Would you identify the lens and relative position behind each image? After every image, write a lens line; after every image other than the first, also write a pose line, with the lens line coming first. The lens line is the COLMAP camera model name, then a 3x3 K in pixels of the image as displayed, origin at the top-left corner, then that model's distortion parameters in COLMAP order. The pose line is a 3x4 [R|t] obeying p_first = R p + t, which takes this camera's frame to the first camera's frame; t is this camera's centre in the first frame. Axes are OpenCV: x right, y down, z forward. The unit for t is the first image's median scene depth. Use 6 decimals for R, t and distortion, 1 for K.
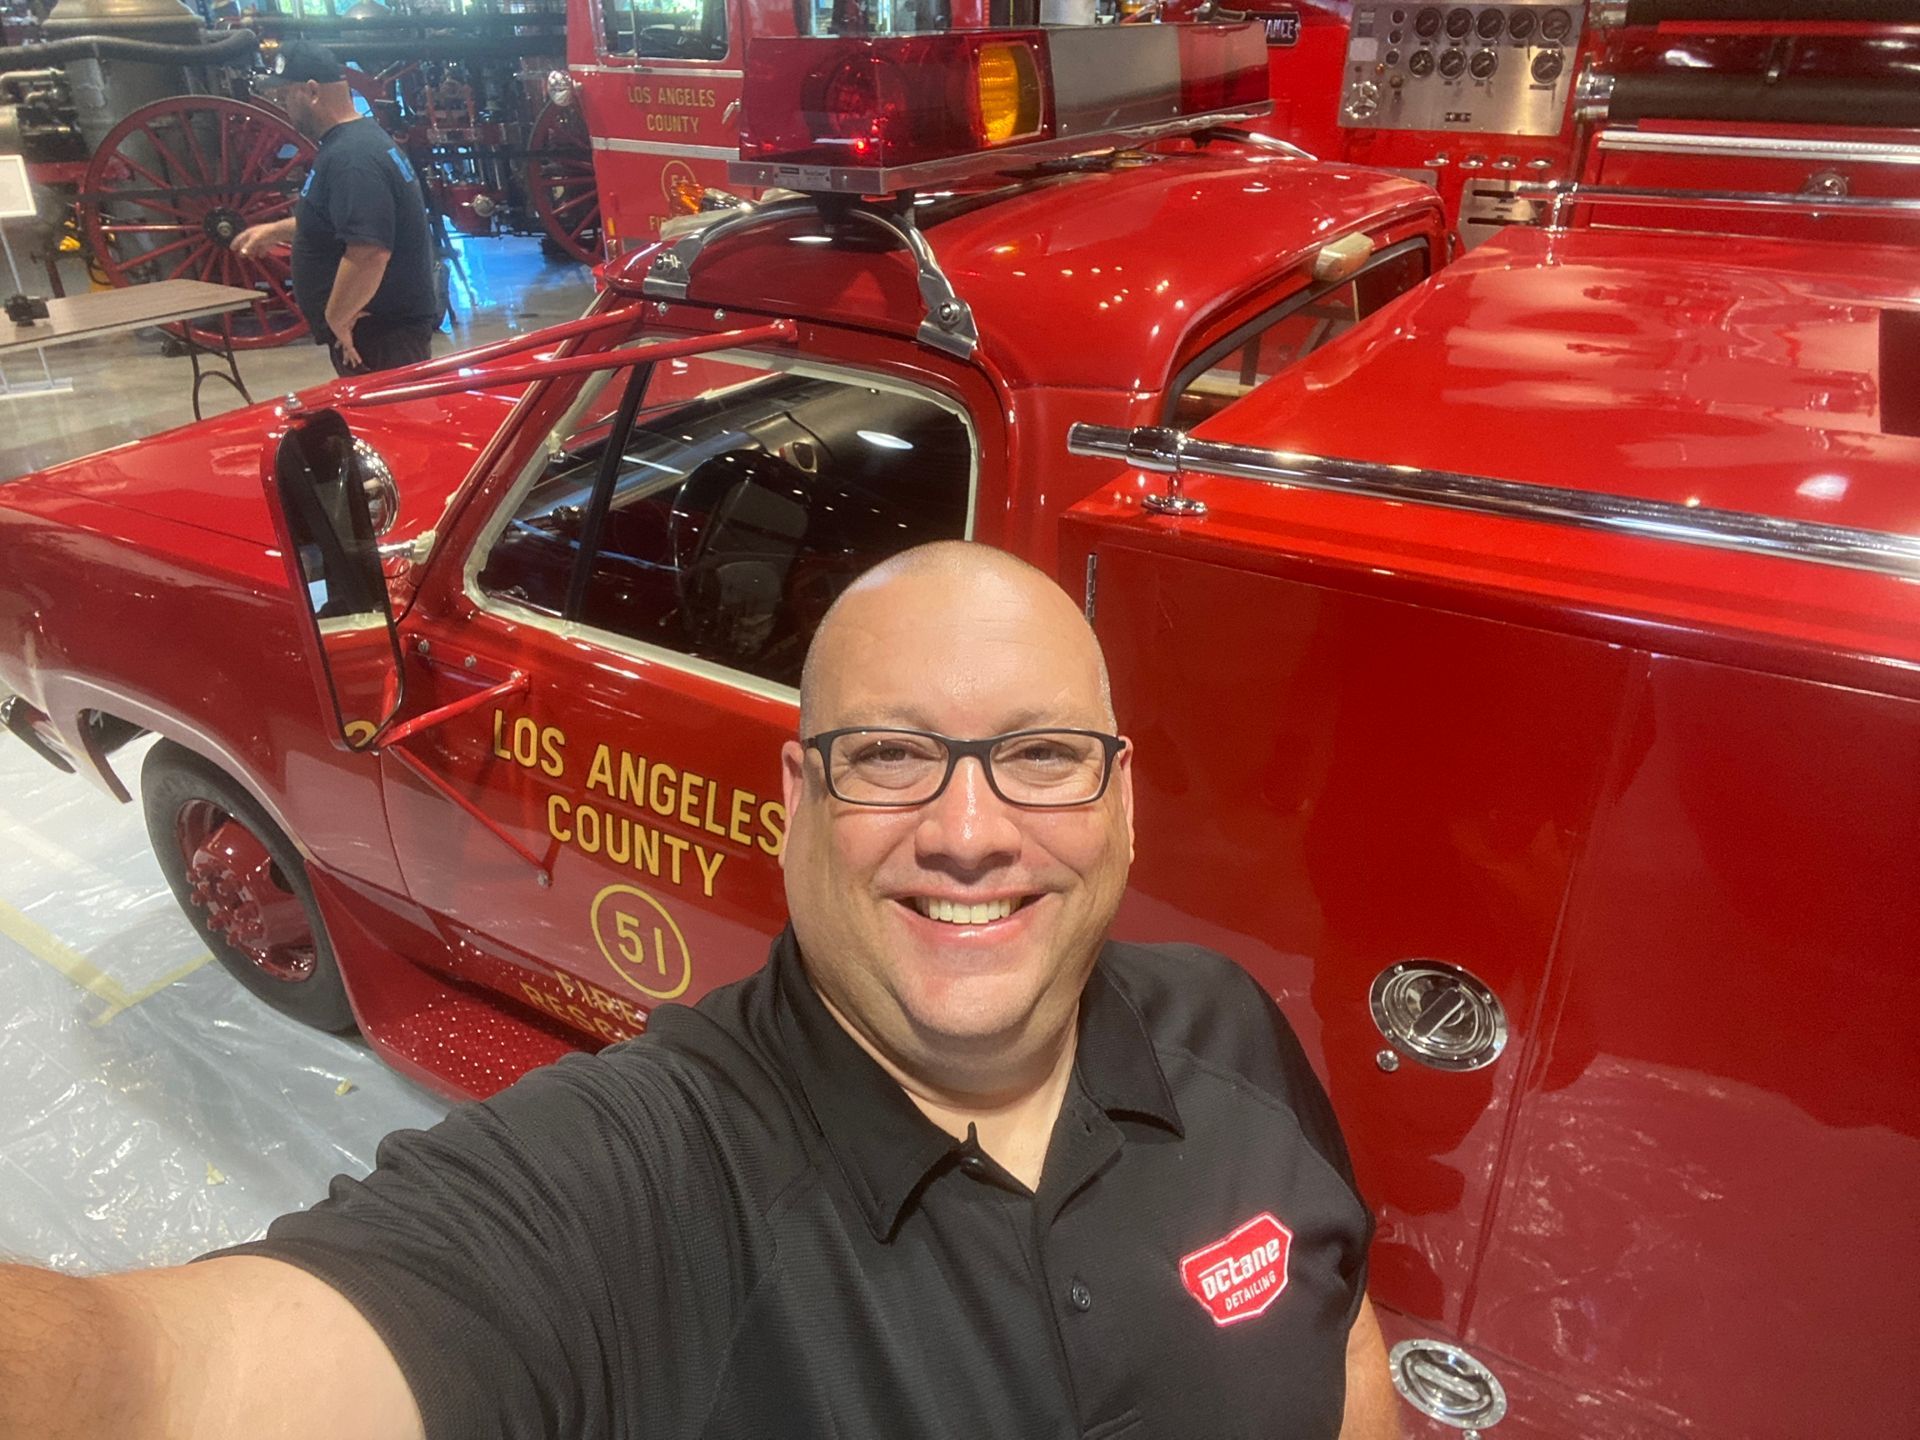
lens RADIAL K [[1292.9, 0, 952.9], [0, 1292.9, 720.2], [0, 0, 1]] dist [0.042203, -0.041770]
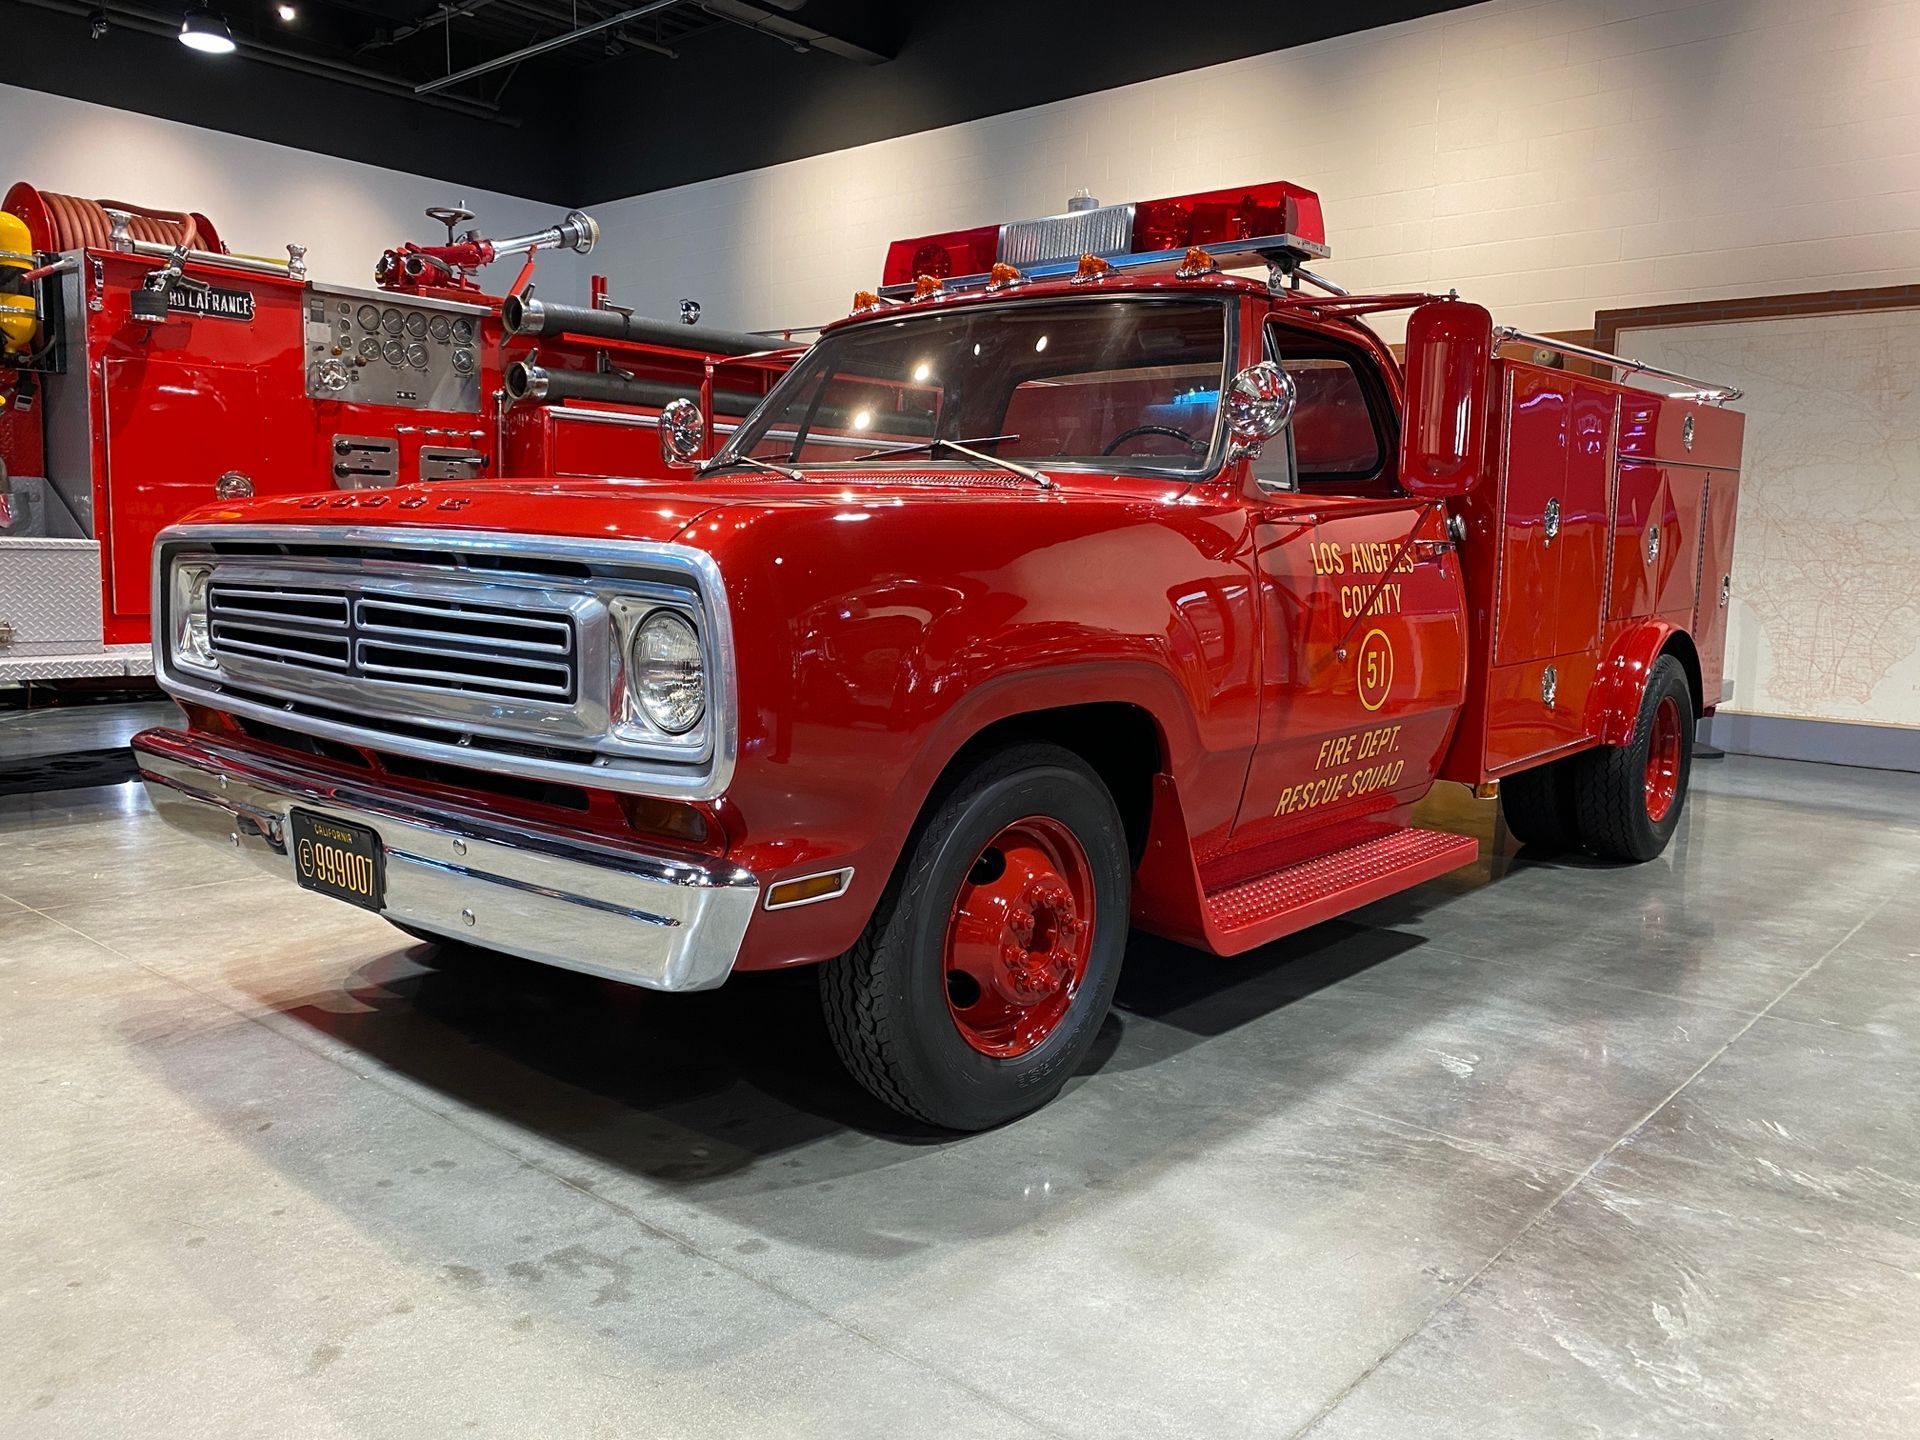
lens RADIAL K [[1457.9, 0, 975.6], [0, 1457.9, 708.1], [0, 0, 1]] dist [-0.000059, -0.013009]
pose [[0.156636, -0.110172, 0.981492, -2.178750], [0.454666, 0.890241, 0.027369, -0.063372], [-0.876780, 0.441965, 0.189535, 1.155007]]
